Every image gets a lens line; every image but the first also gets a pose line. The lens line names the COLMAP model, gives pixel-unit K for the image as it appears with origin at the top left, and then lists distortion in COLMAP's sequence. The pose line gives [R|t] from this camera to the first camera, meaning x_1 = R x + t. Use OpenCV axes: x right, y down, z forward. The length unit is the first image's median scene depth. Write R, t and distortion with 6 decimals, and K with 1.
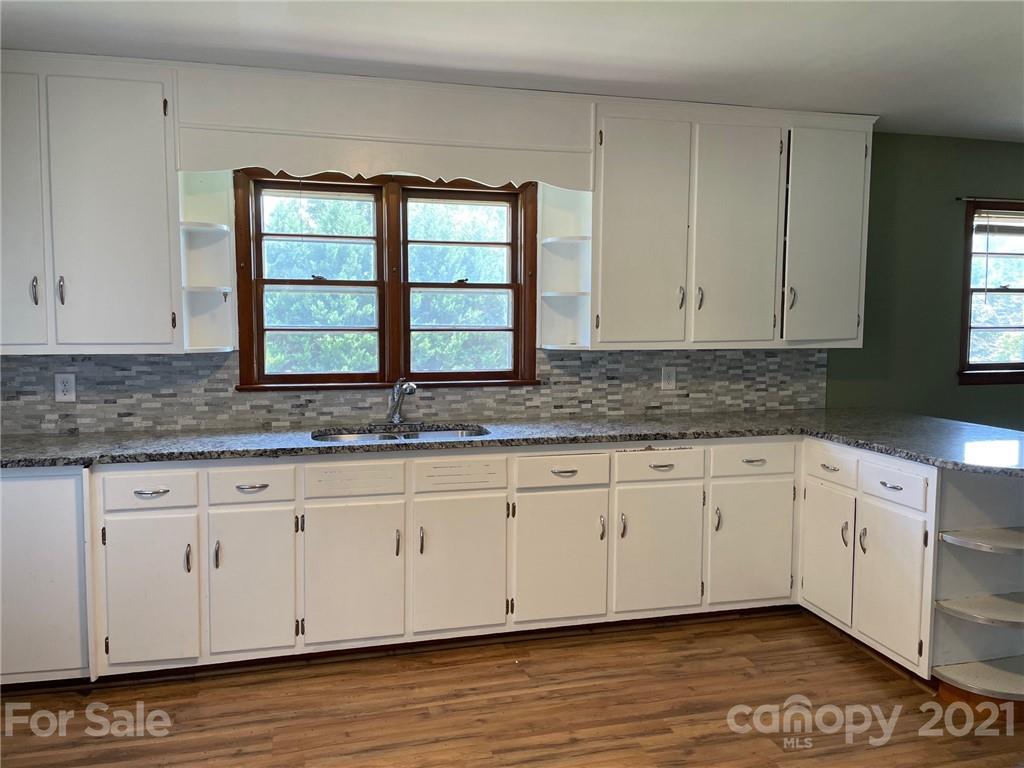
lens RADIAL K [[782.5, 0, 505.3], [0, 782.5, 379.3], [0, 0, 1]] dist [0.090264, 0.004020]
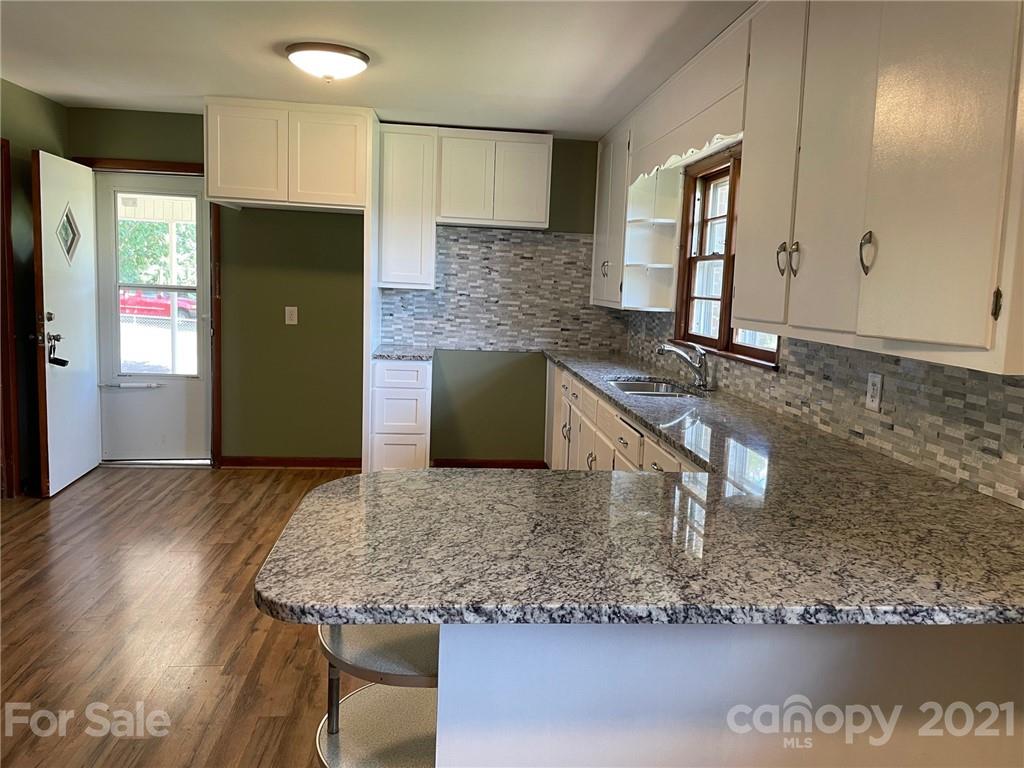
lens RADIAL K [[782.5, 0, 512.3], [0, 782.5, 381.6], [0, 0, 1]] dist [0.090264, 0.004020]
pose [[-0.168260, 0.117526, -0.978712, 0.858043], [-0.119466, 0.983117, 0.138594, -0.061446], [0.978477, 0.140243, -0.151379, 0.811802]]
